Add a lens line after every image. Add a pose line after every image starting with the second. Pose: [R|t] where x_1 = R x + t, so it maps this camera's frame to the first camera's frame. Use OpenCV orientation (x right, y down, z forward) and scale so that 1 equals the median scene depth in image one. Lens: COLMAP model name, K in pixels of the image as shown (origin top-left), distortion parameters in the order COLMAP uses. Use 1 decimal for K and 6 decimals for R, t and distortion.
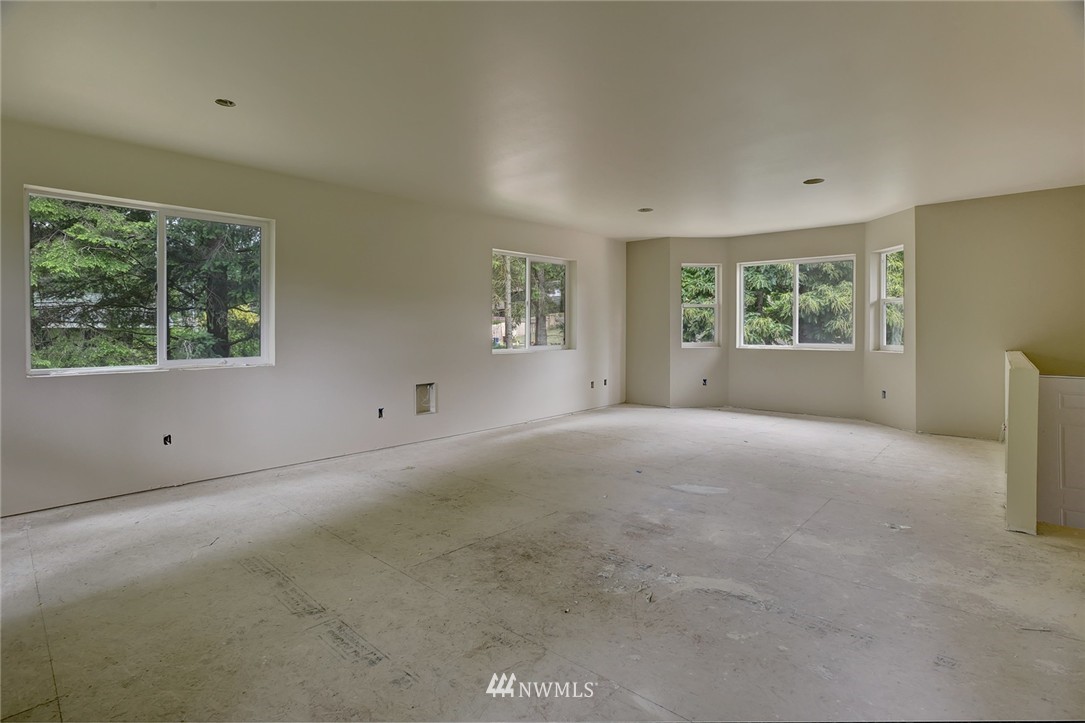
lens RADIAL K [[531.1, 0, 540.7], [0, 531.1, 331.7], [0, 0, 1]] dist [-0.075173, -0.000093]
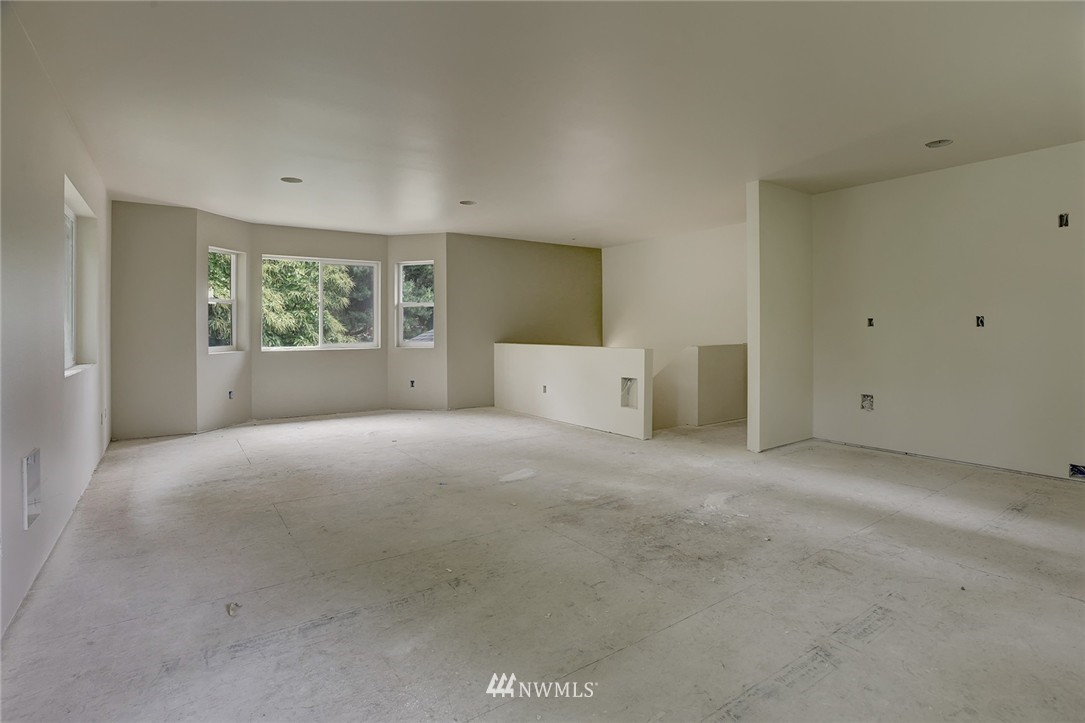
lens RADIAL K [[543.9, 0, 539.2], [0, 543.9, 324.3], [0, 0, 1]] dist [-0.042355, 0.000988]
pose [[0.221173, 0.003716, 0.975228, -1.015416], [0.010156, 0.999930, -0.006113, -0.009049], [-0.975182, 0.011257, 0.221120, 0.899603]]
